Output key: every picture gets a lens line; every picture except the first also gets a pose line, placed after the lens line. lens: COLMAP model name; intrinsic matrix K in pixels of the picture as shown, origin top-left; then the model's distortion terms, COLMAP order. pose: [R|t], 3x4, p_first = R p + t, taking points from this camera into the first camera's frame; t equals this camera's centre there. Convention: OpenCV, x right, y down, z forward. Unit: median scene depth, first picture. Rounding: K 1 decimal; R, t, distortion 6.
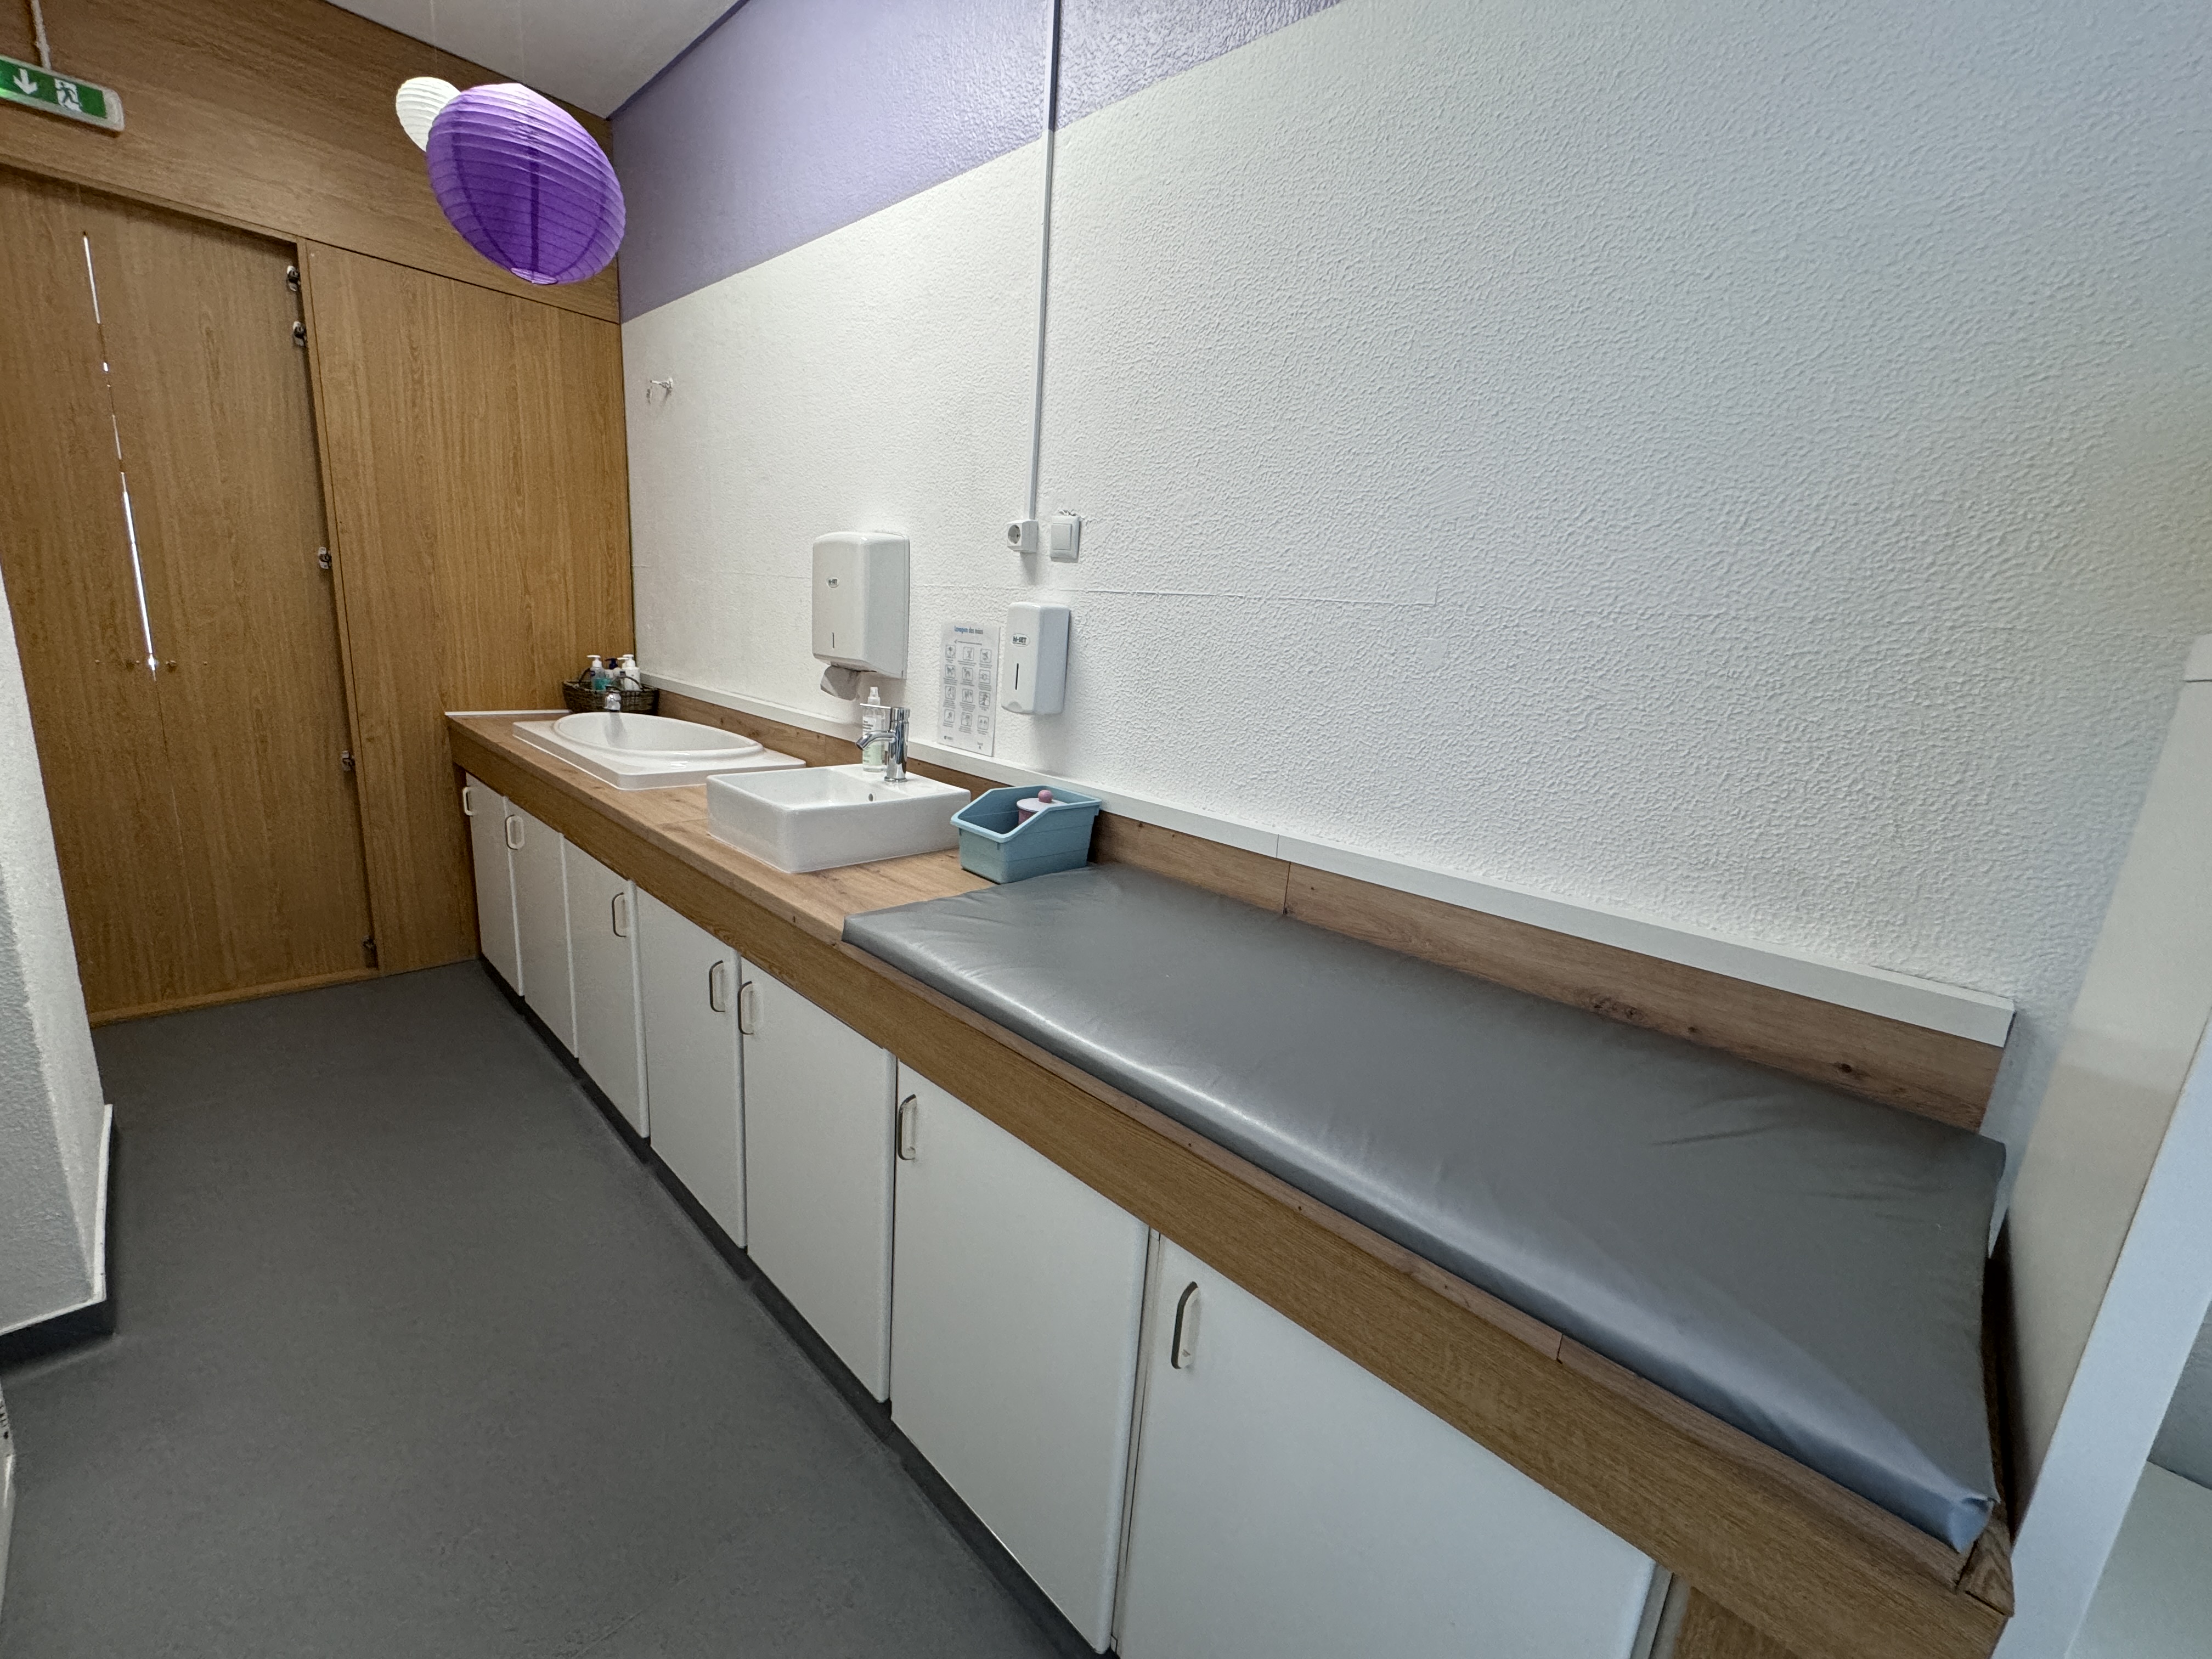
lens RADIAL K [[884.3, 0, 1105.3], [0, 884.3, 820.0], [0, 0, 1]] dist [0.001024, -0.000423]
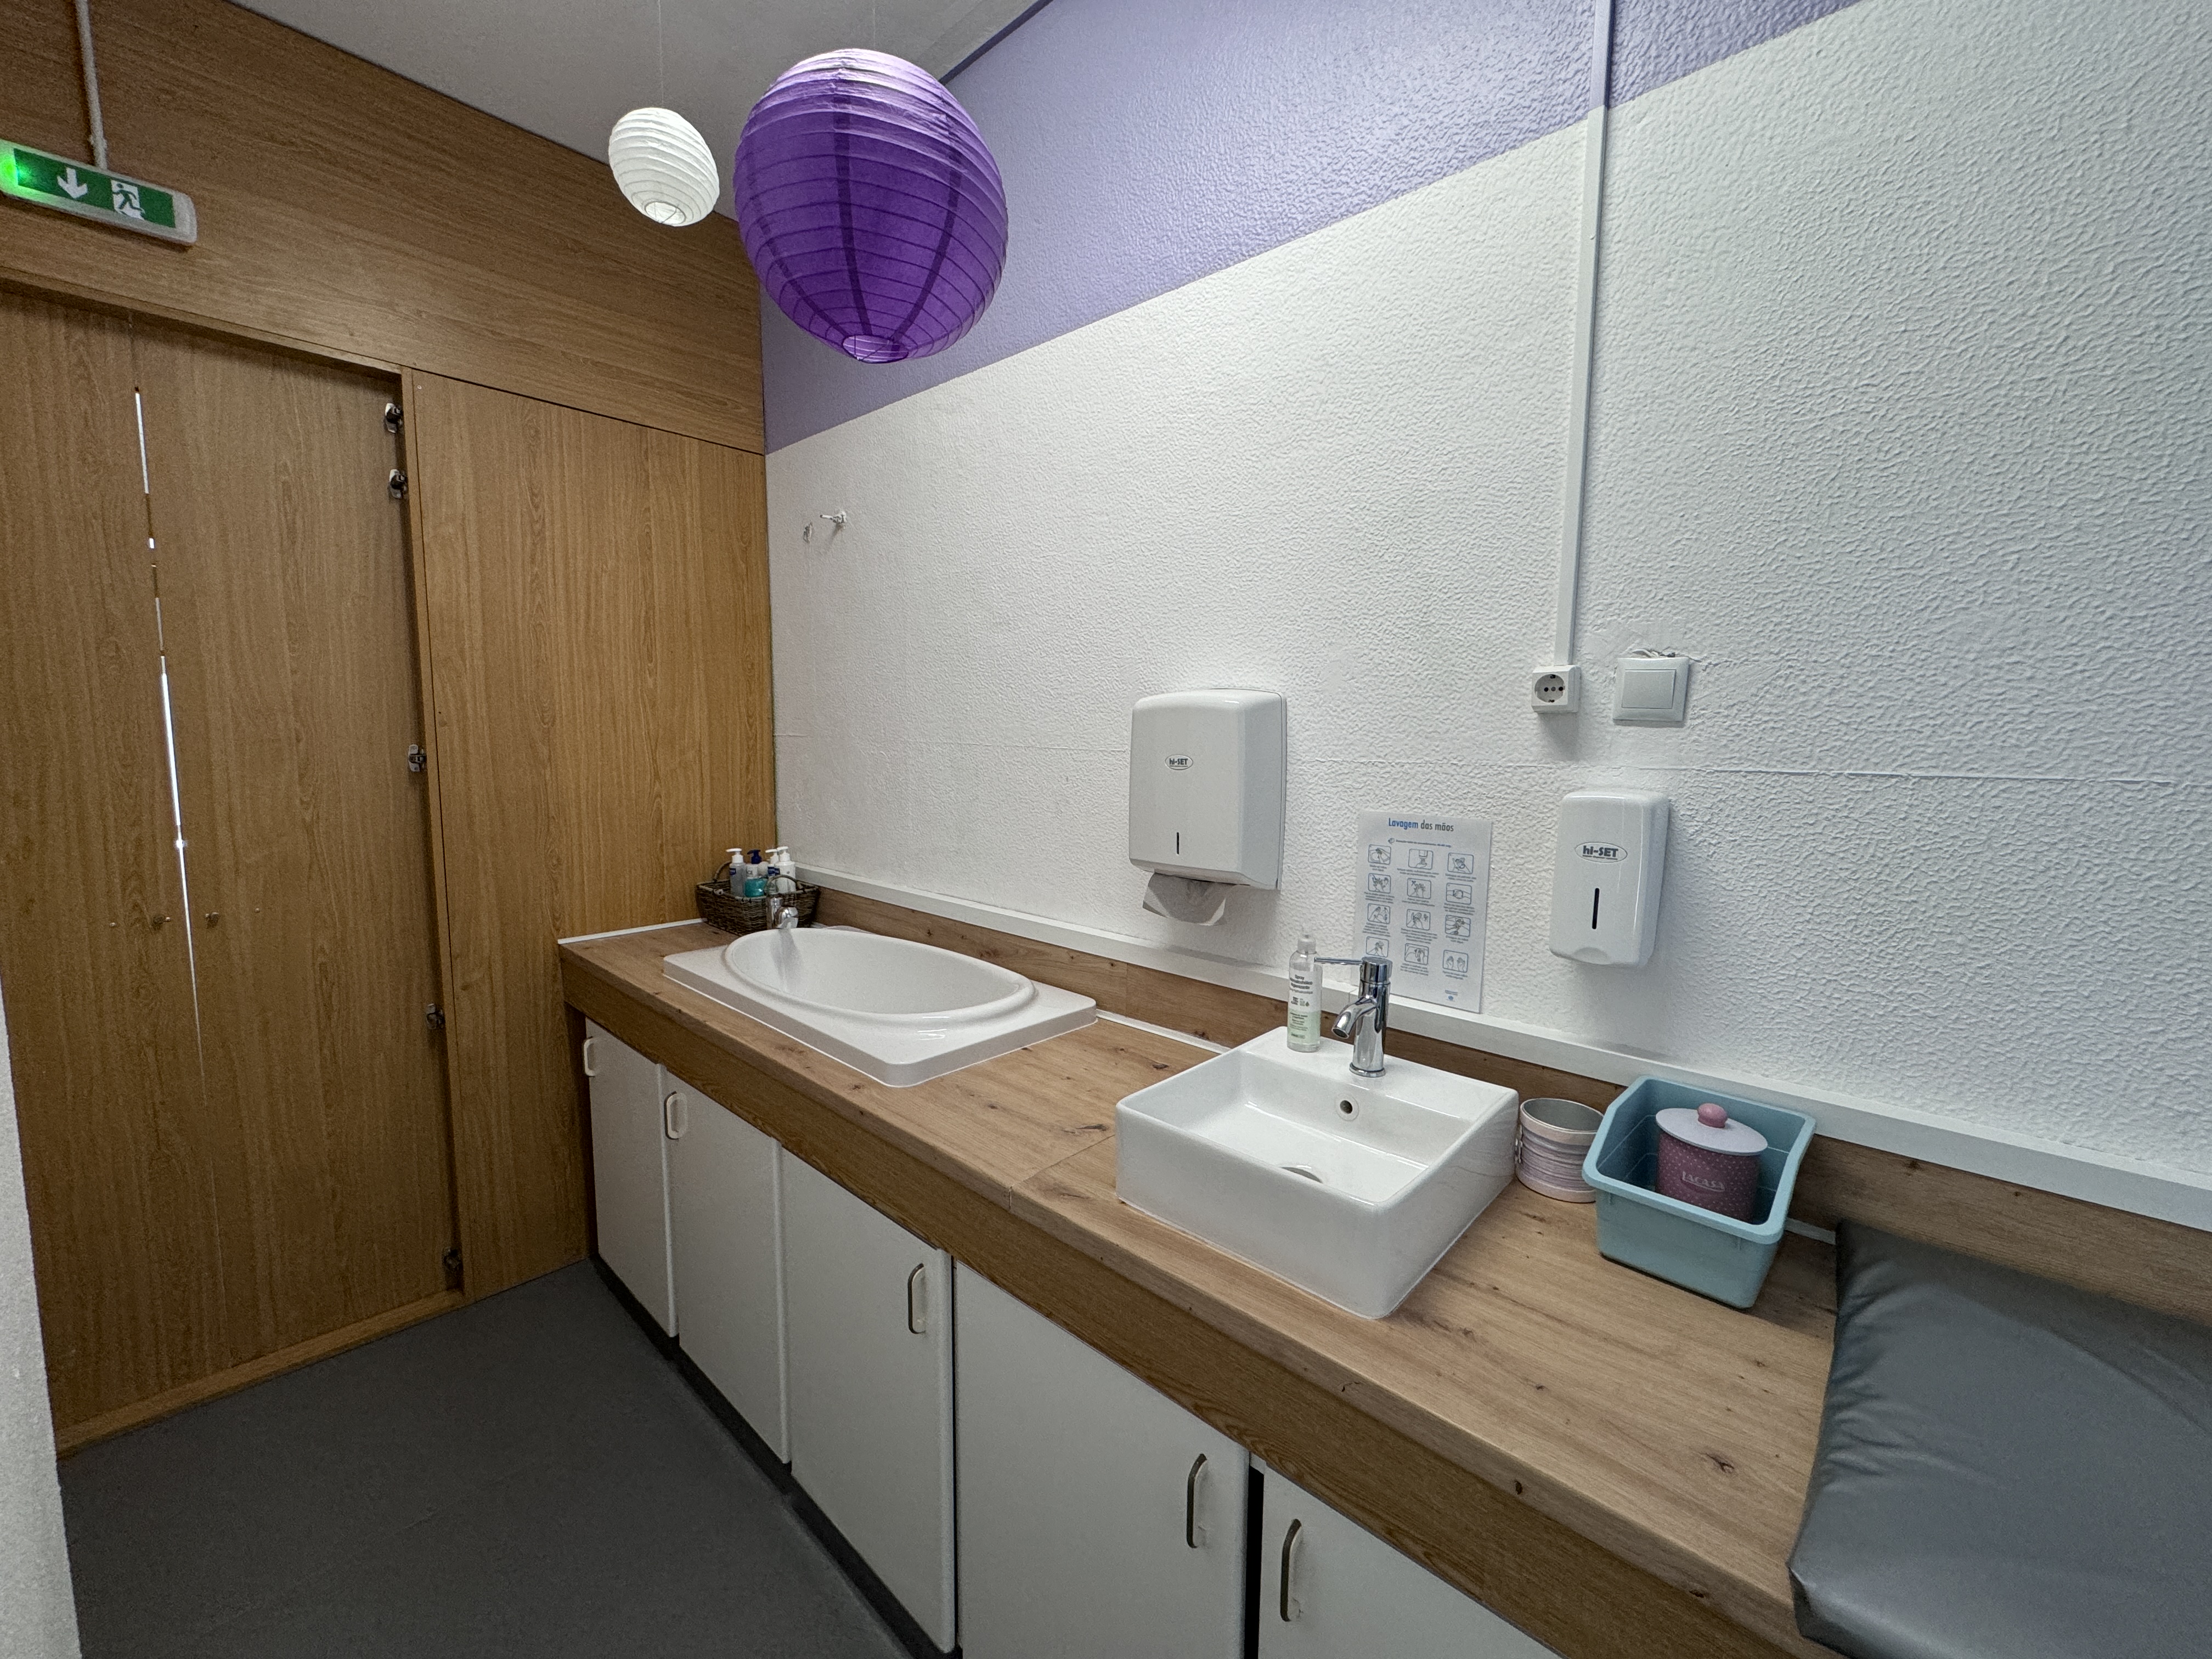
lens RADIAL K [[884.3, 0, 1102.1], [0, 884.3, 821.6], [0, 0, 1]] dist [0.001024, -0.000423]
pose [[0.997906, -0.064135, 0.008425, -0.328028], [0.064679, 0.991155, -0.115877, -0.125824], [-0.000918, 0.116179, 0.993228, 0.265926]]
